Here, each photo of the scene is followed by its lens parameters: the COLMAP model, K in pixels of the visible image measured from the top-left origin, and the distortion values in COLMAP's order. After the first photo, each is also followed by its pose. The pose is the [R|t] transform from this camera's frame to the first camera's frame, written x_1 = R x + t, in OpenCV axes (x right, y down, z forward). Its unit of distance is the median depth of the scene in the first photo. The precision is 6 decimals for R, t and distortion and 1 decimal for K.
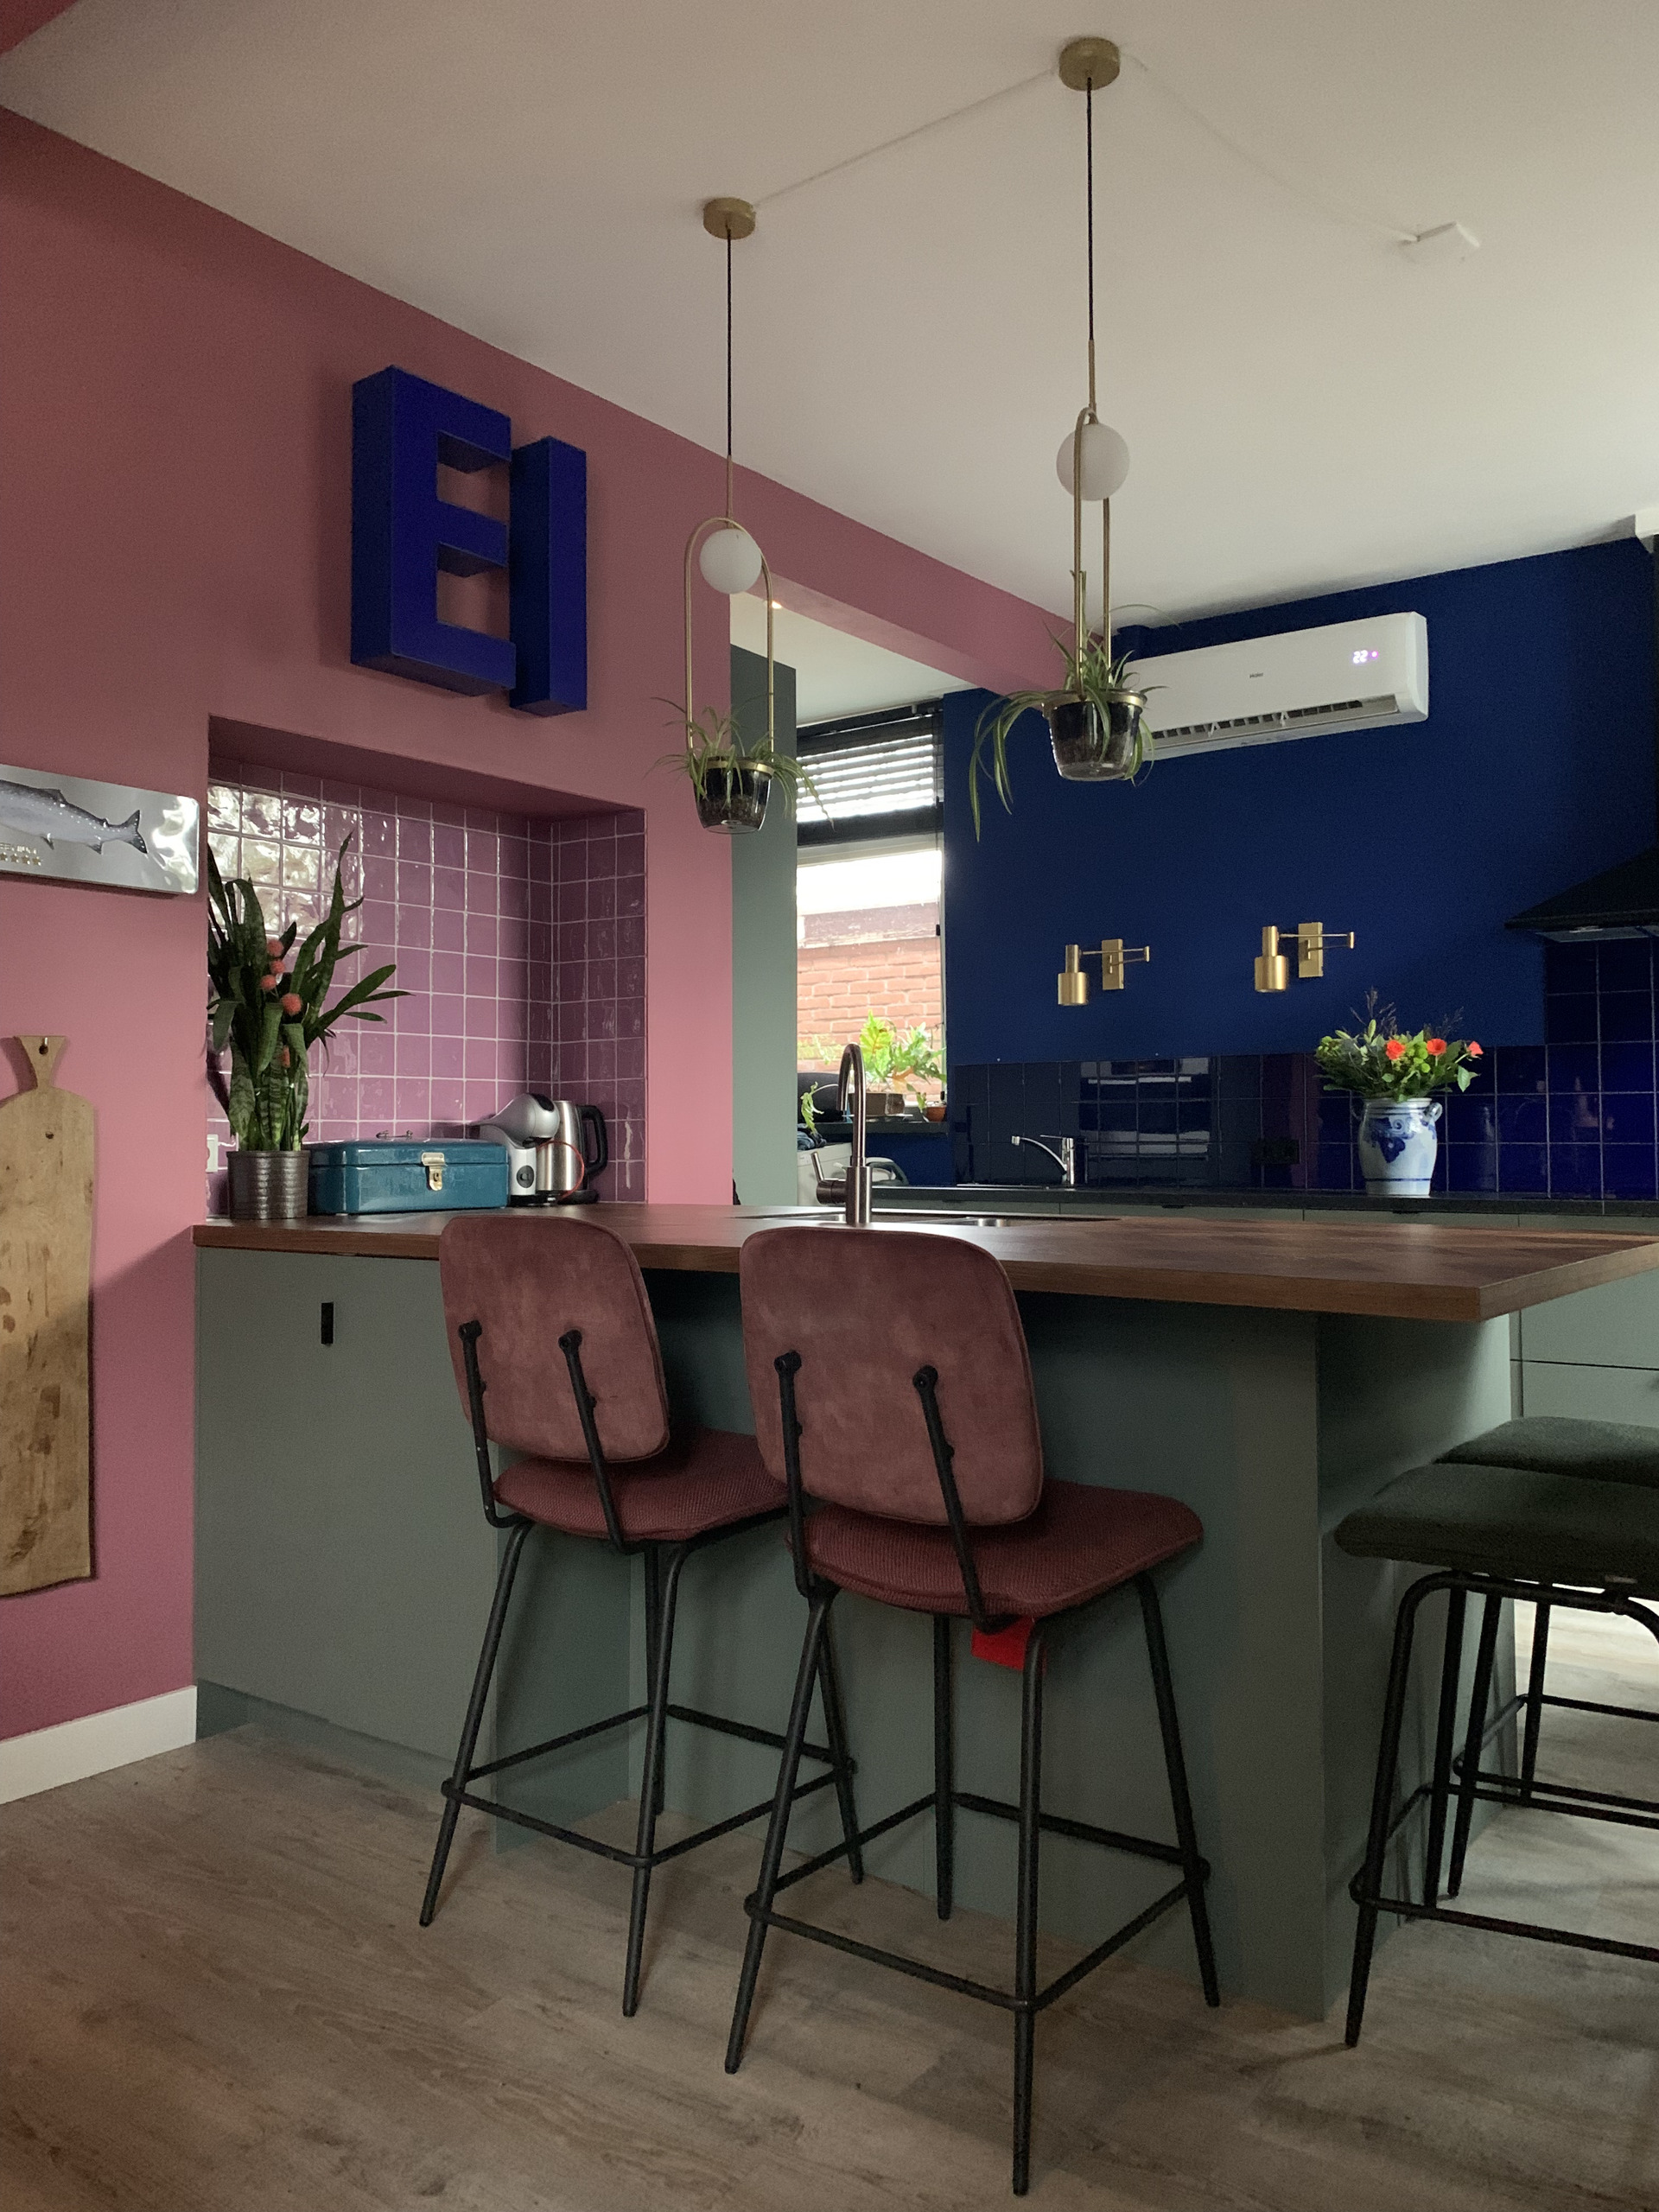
lens RADIAL K [[1694.0, 0, 848.3], [0, 1694.0, 1076.6], [0, 0, 1]] dist [0.038576, -0.049514]
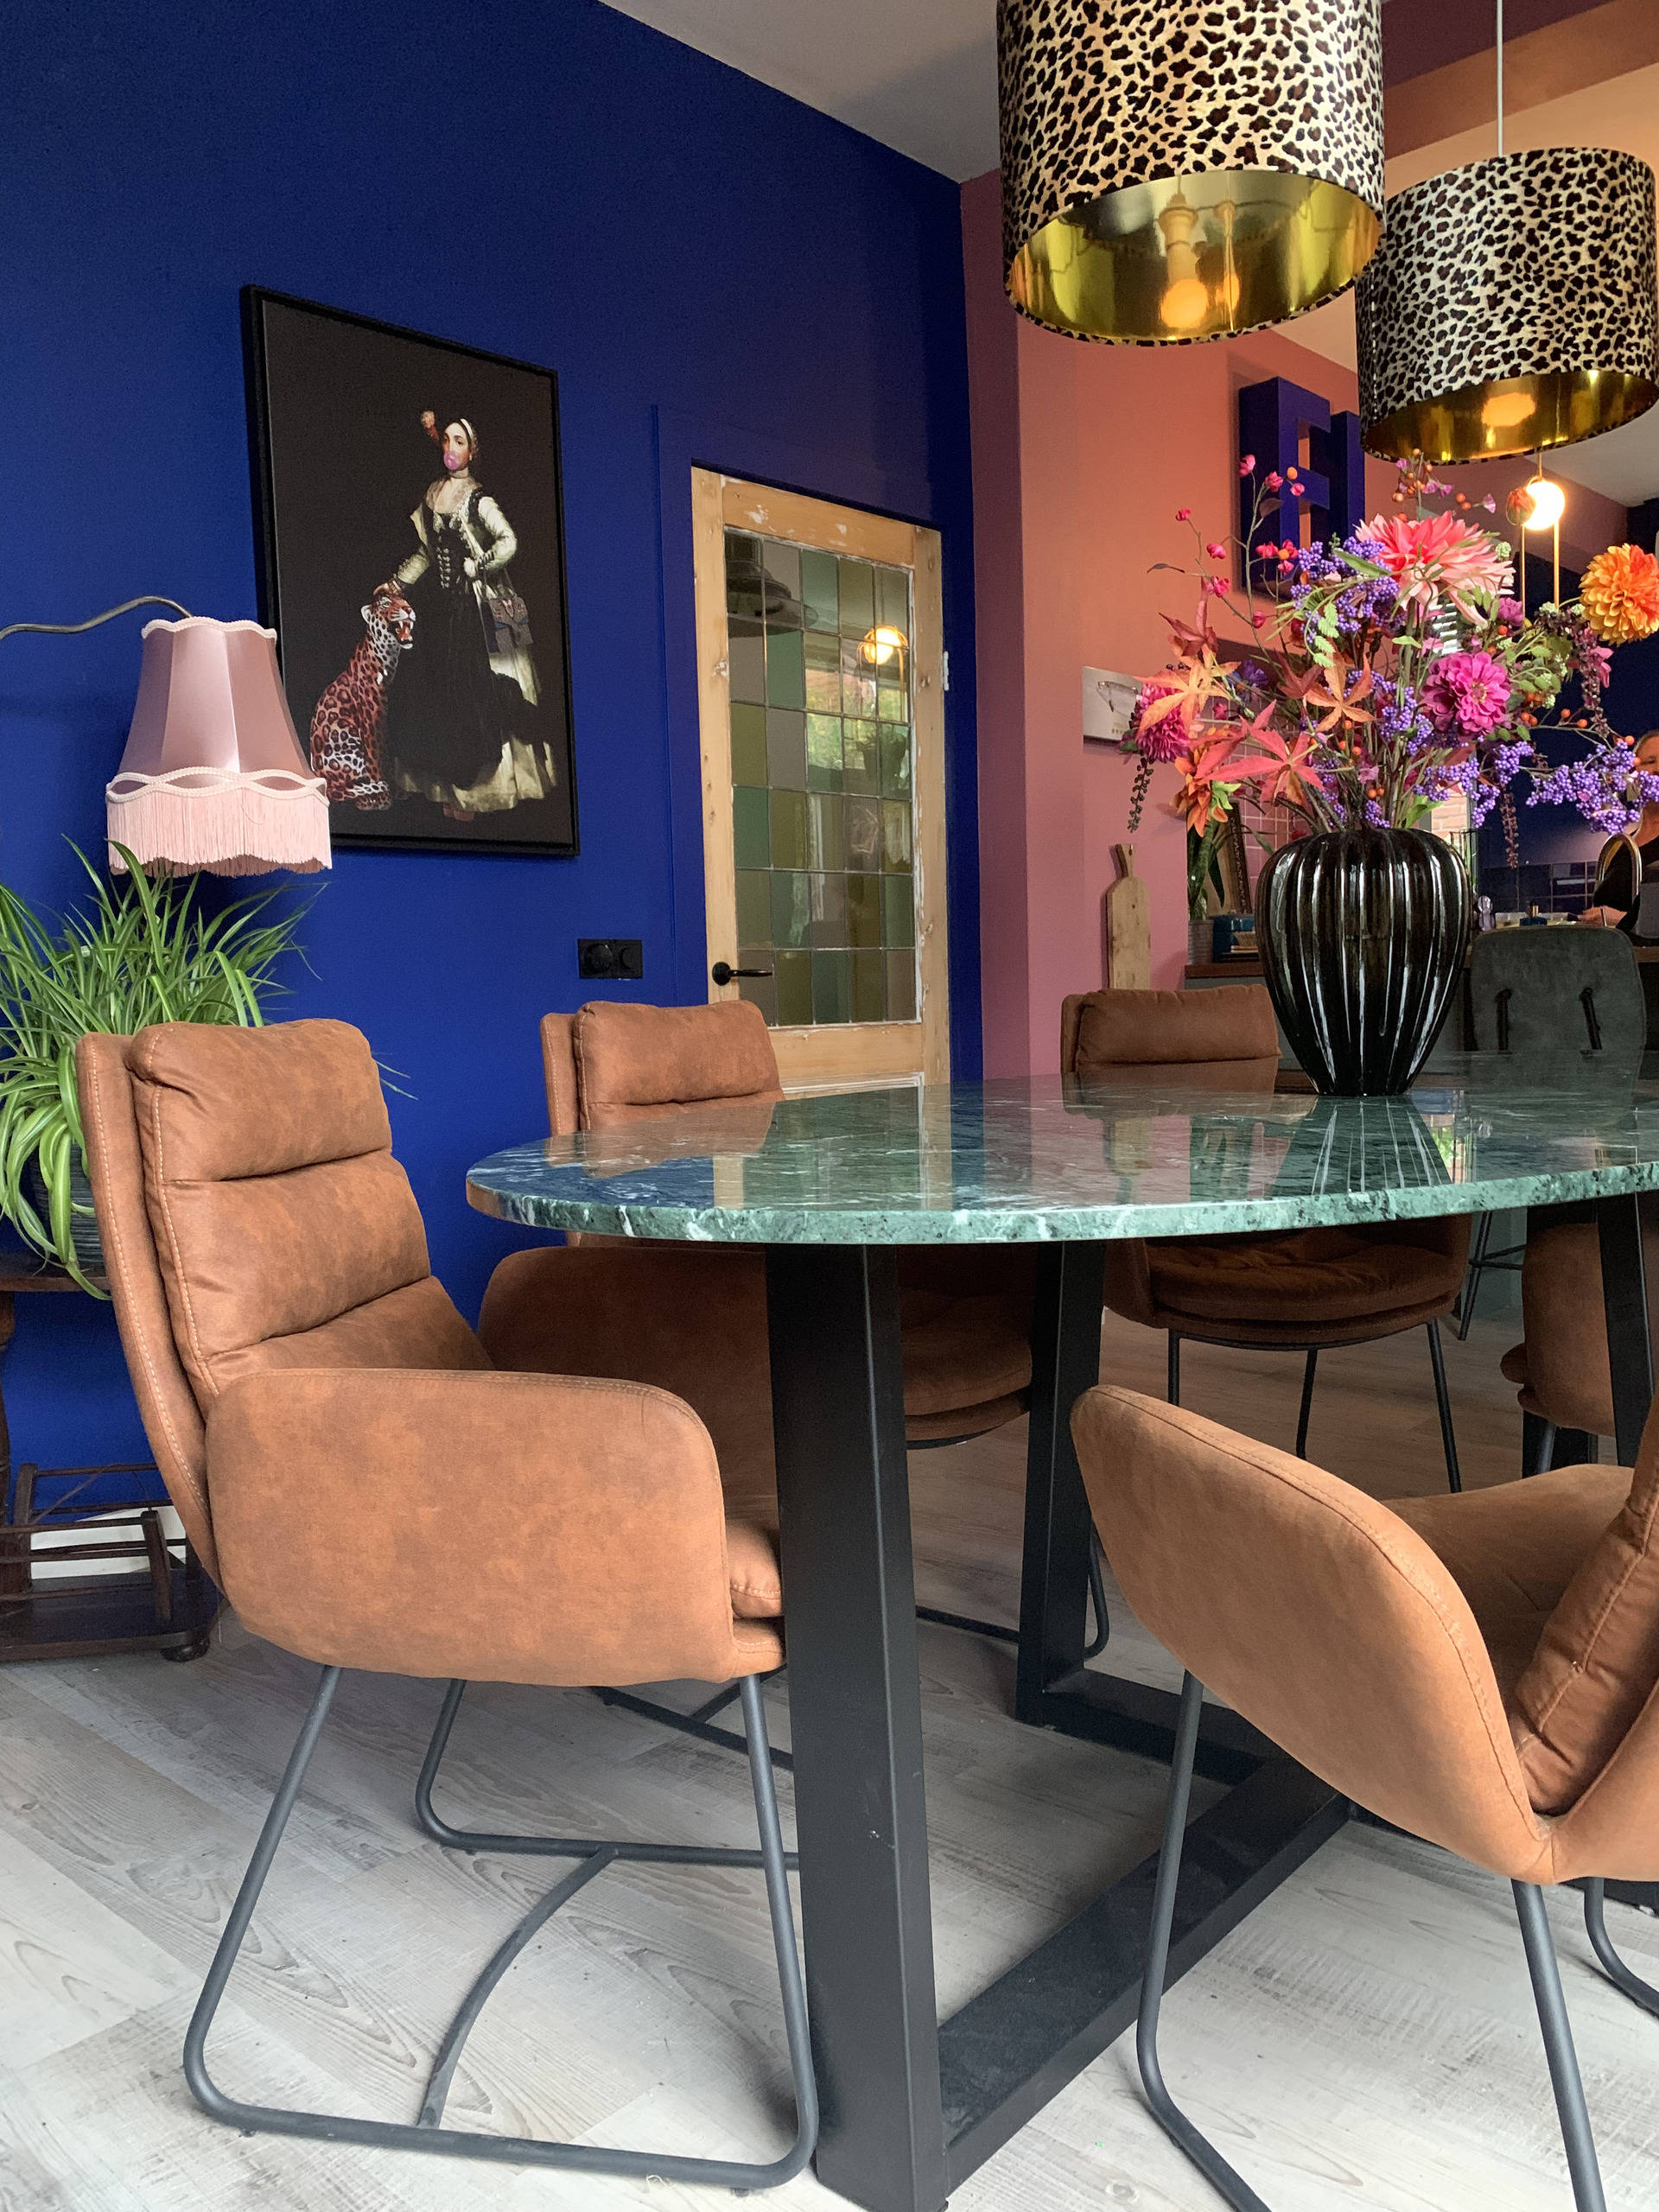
lens RADIAL K [[1694.0, 0, 845.4], [0, 1694.0, 1089.6], [0, 0, 1]] dist [0.038576, -0.049514]
pose [[0.992572, -0.014182, -0.120832, -0.518830], [0.025891, 0.995055, 0.095891, 0.044072], [0.118875, -0.098307, 0.988031, -0.604202]]
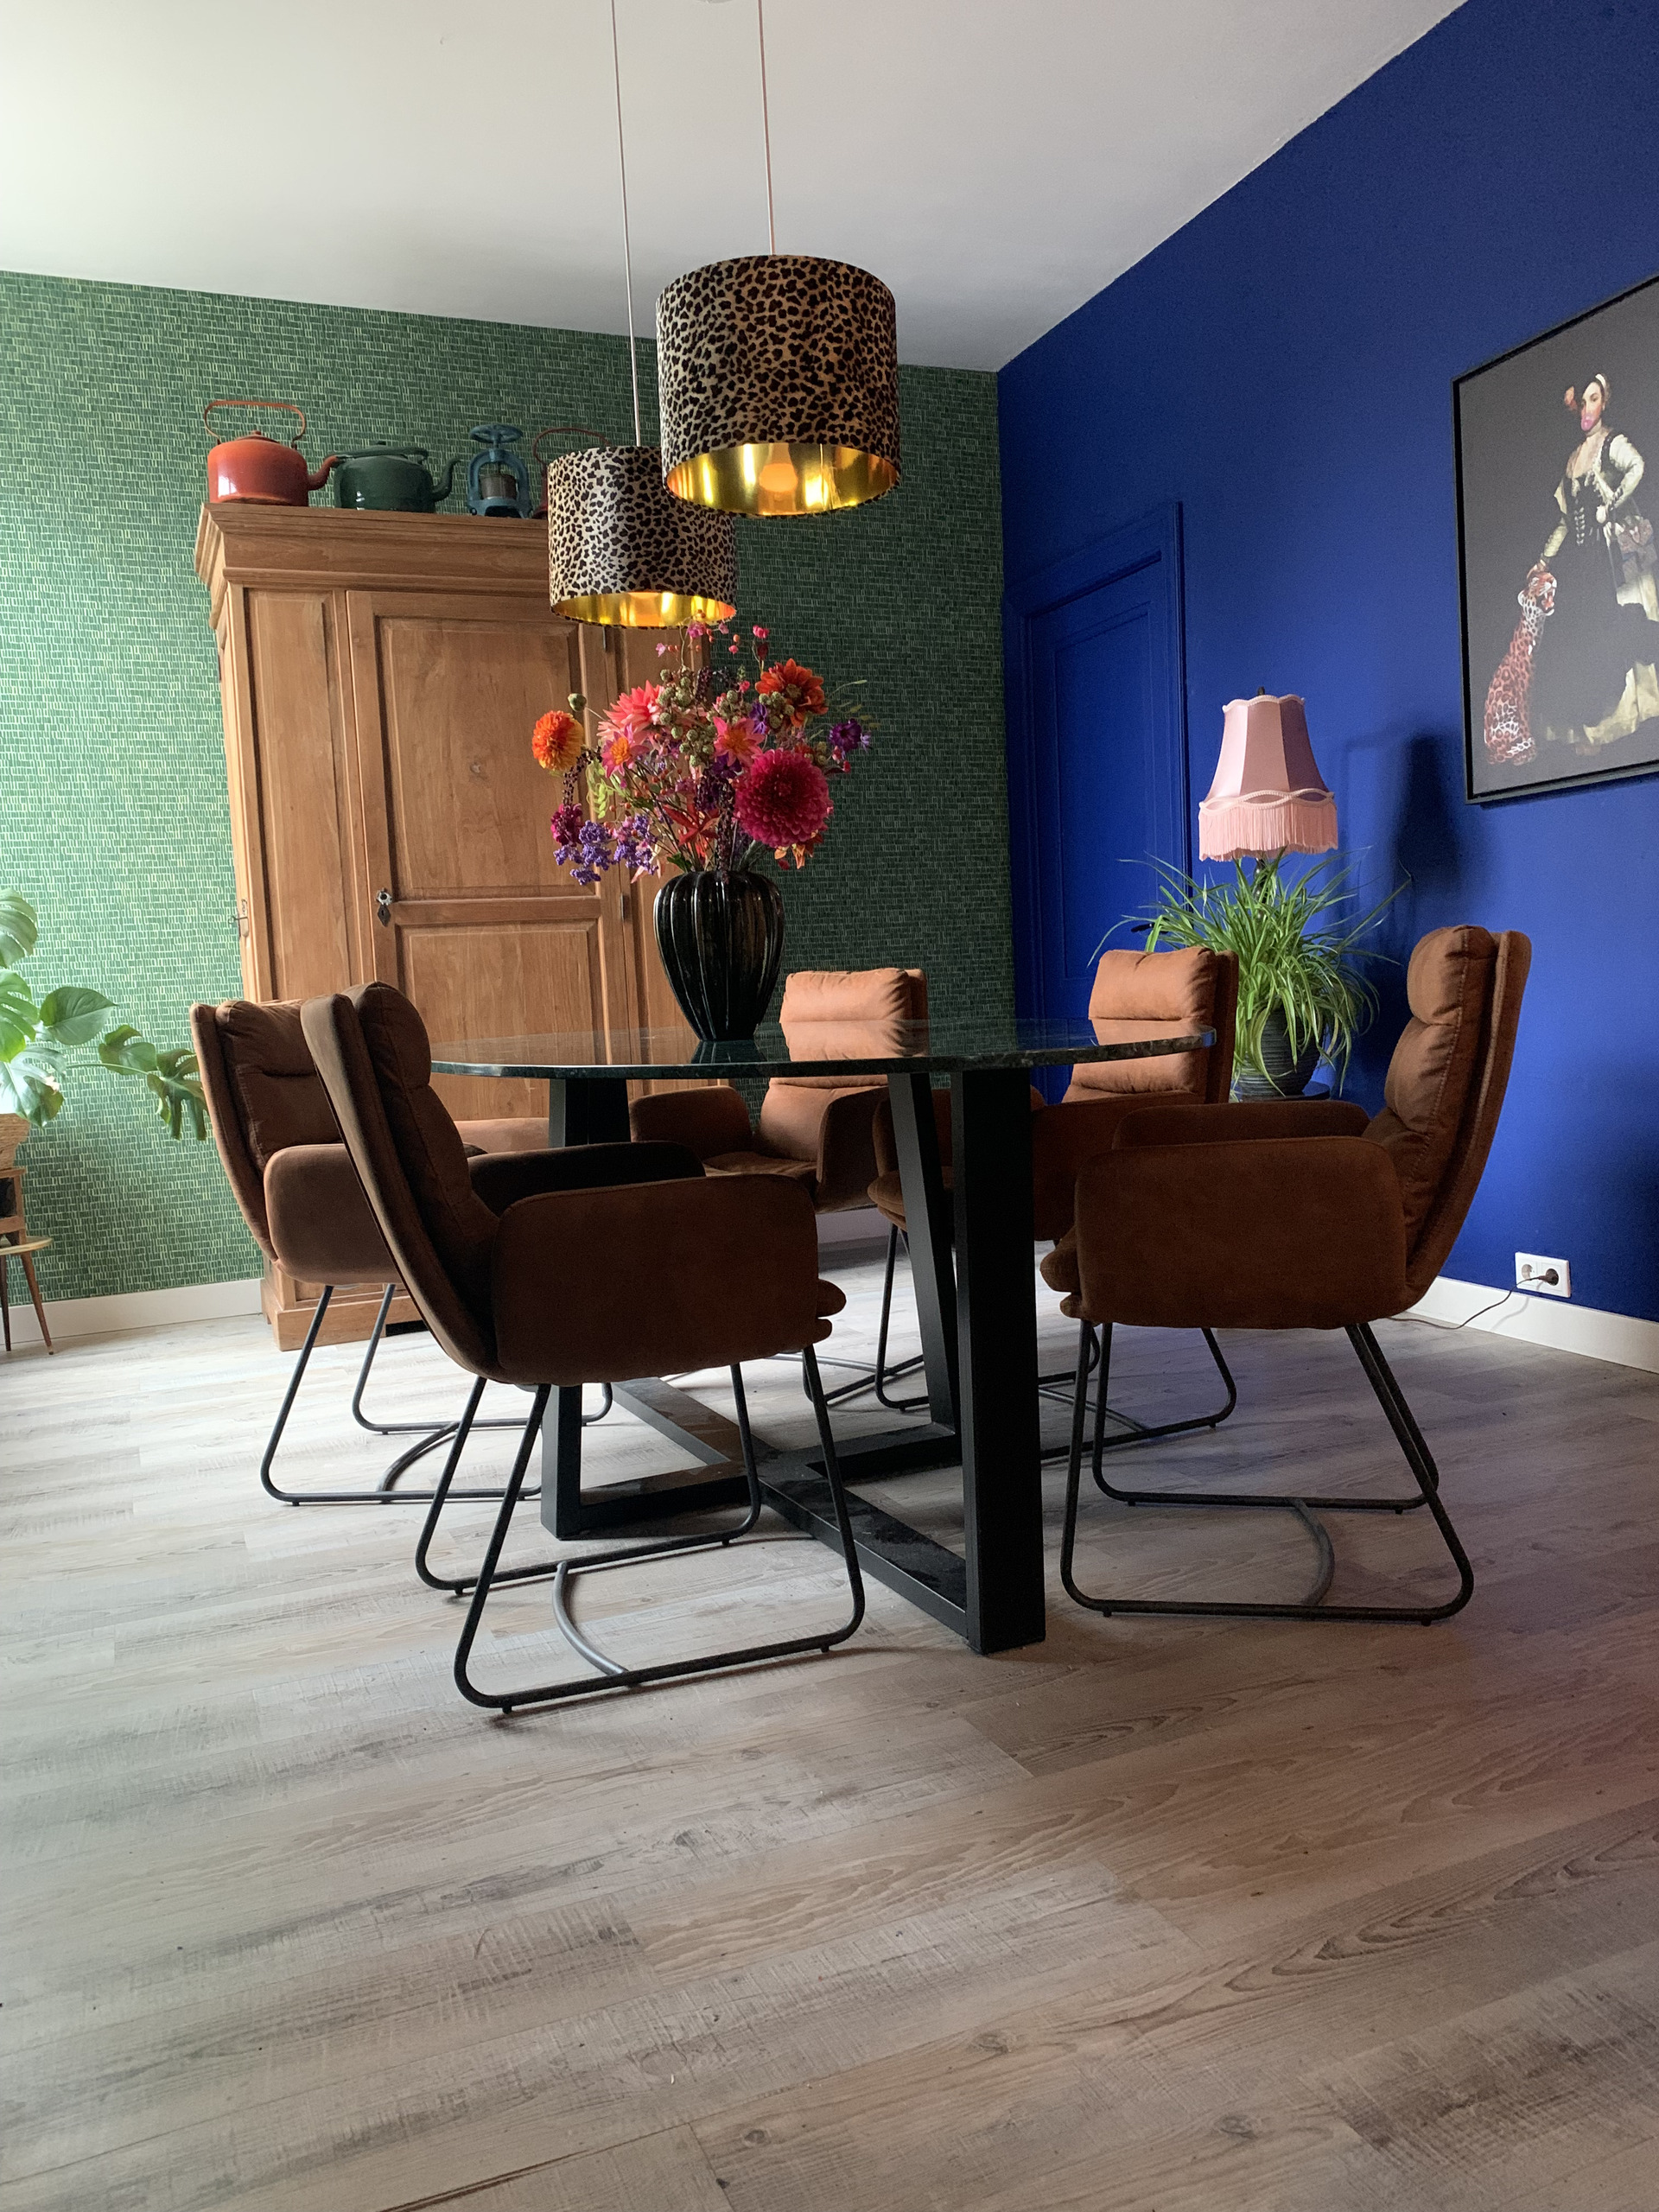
lens RADIAL K [[1694.0, 0, 852.8], [0, 1694.0, 1093.0], [0, 0, 1]] dist [0.038576, -0.049514]
pose [[-0.519726, 0.089389, -0.849644, 0.347928], [0.086122, 0.994927, 0.051993, 0.094835], [0.849981, -0.046151, -0.524788, 0.557653]]
